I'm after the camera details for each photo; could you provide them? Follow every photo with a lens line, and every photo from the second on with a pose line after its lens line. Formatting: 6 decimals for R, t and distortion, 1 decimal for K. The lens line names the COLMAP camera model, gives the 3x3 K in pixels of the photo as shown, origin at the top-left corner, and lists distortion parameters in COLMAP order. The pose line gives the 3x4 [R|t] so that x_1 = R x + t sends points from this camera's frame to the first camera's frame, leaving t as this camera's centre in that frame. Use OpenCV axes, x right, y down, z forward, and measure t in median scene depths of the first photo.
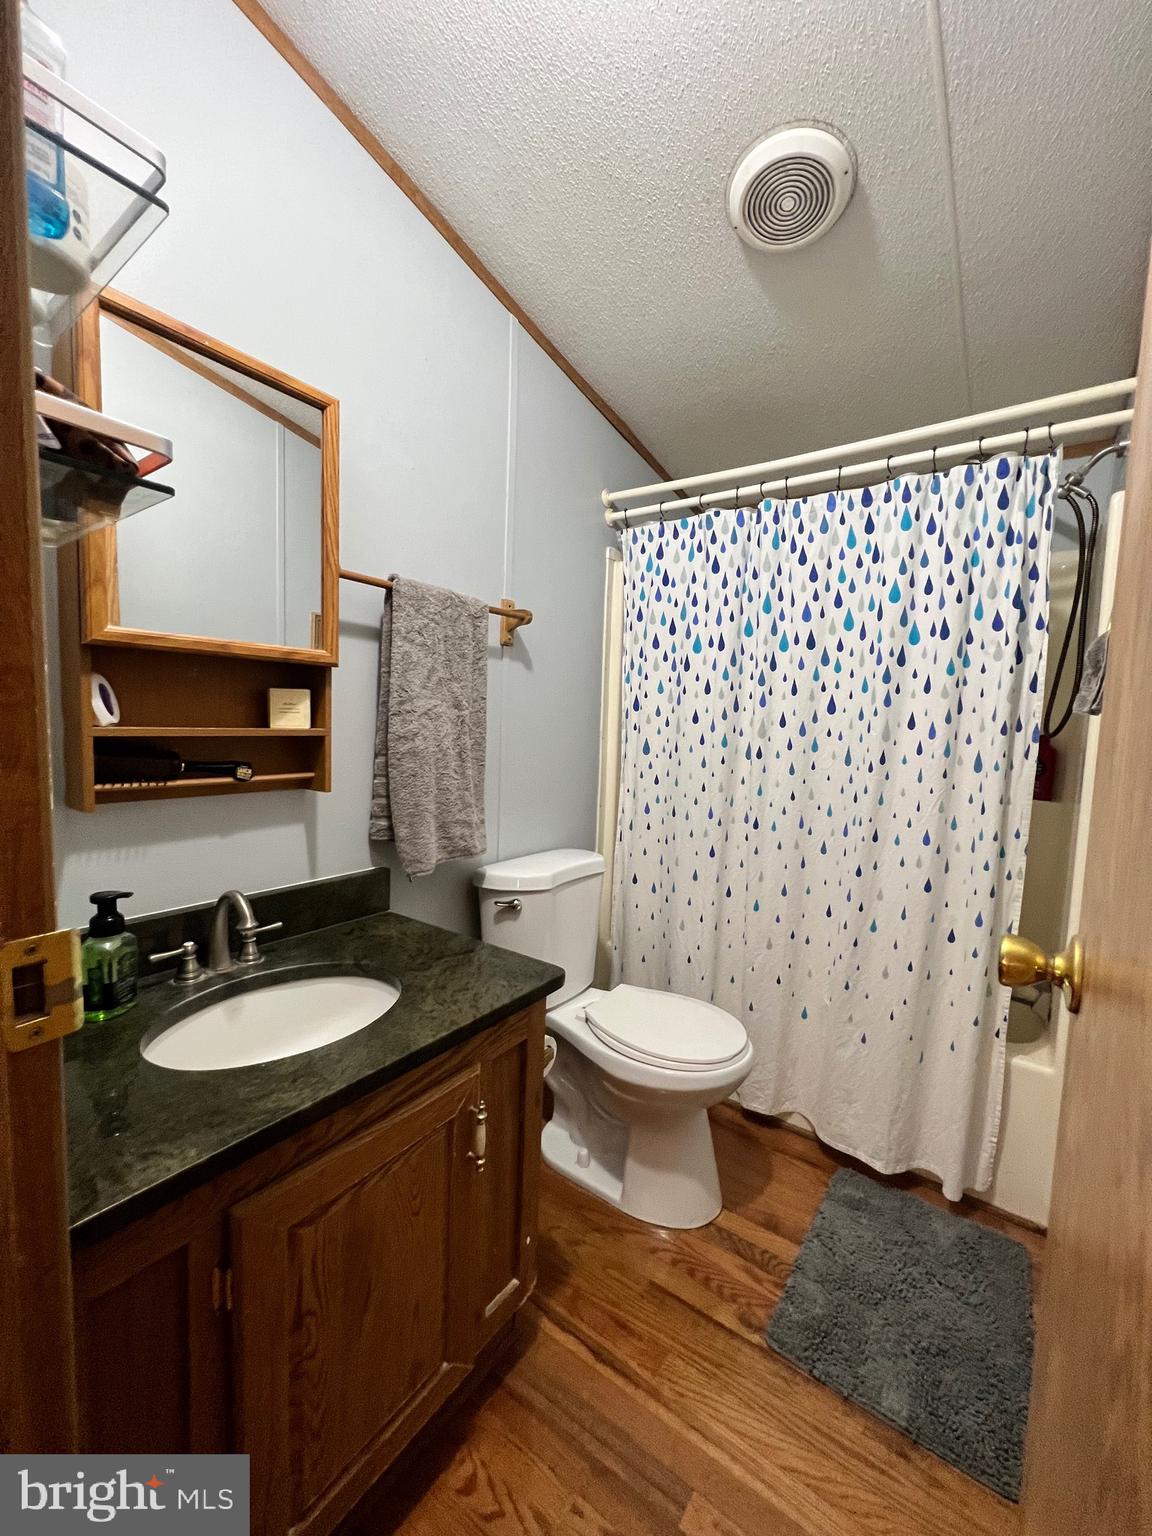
lens RADIAL K [[614.0, 0, 578.8], [0, 614.0, 768.4], [0, 0, 1]] dist [-0.001196, 0.000580]
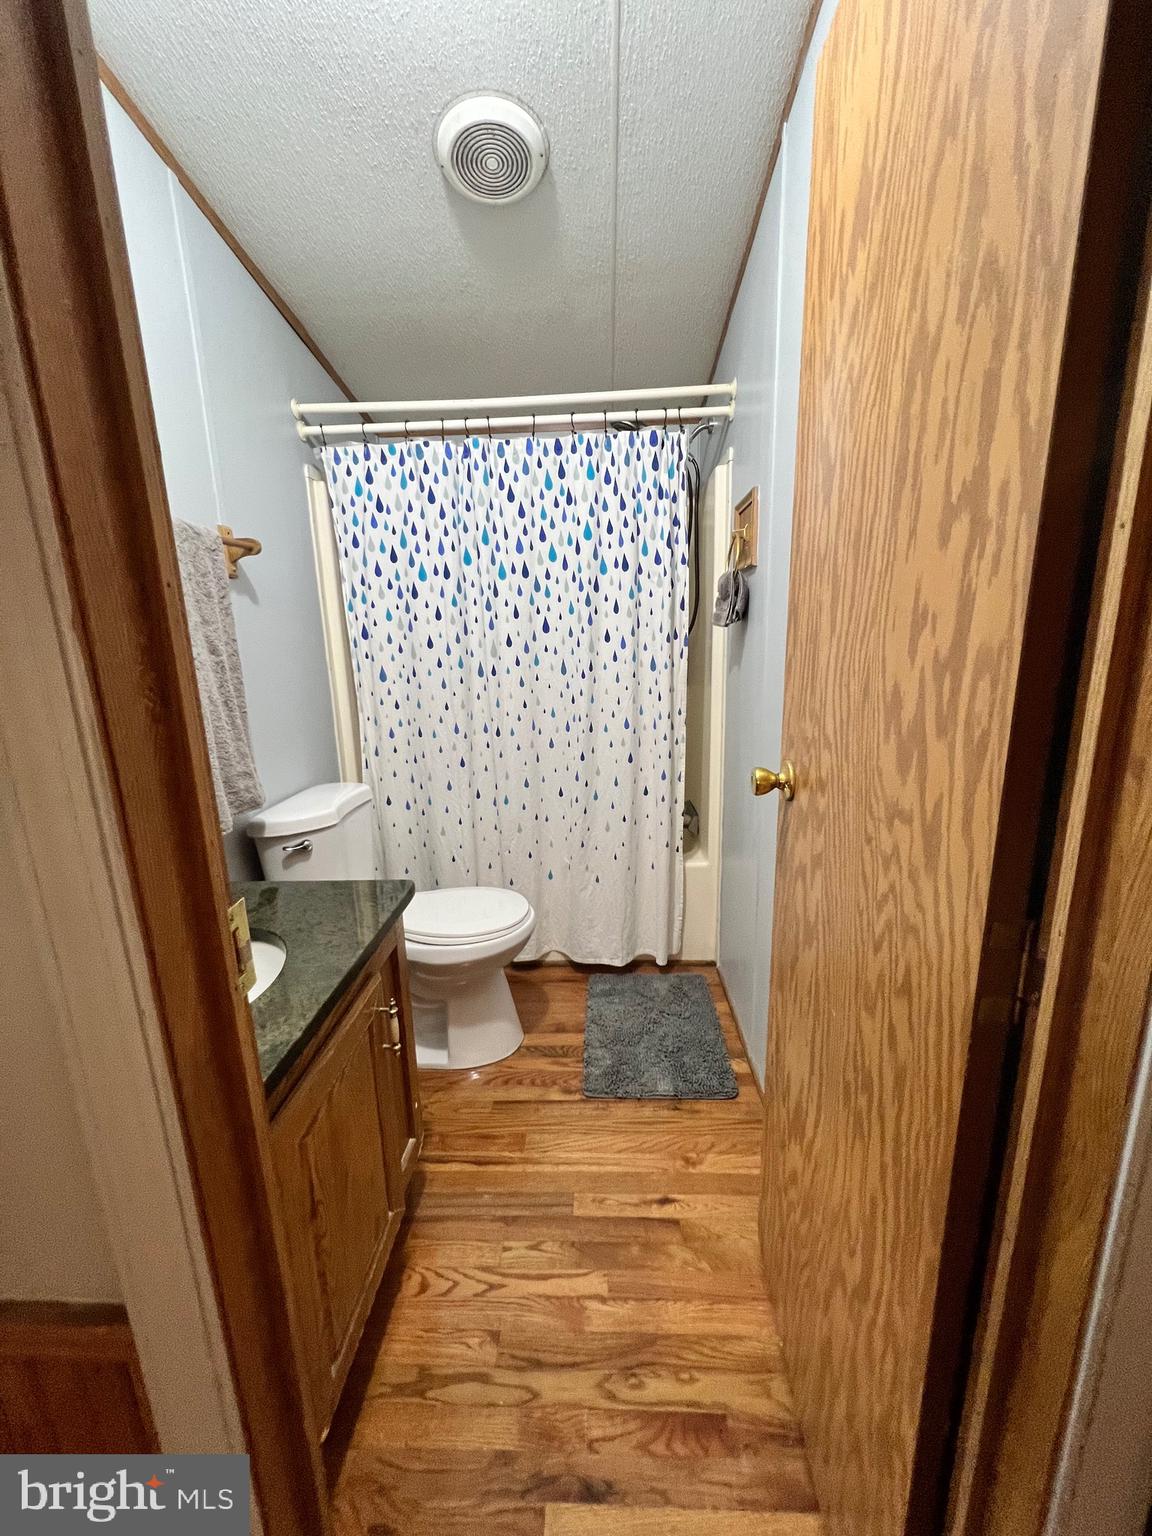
lens RADIAL K [[614.0, 0, 576.5], [0, 614.0, 768.1], [0, 0, 1]] dist [-0.001196, 0.000580]
pose [[0.835679, -0.175801, 0.520322, -0.234396], [0.100140, 0.980278, 0.170373, -0.030062], [-0.540012, -0.090272, 0.836802, -0.073694]]
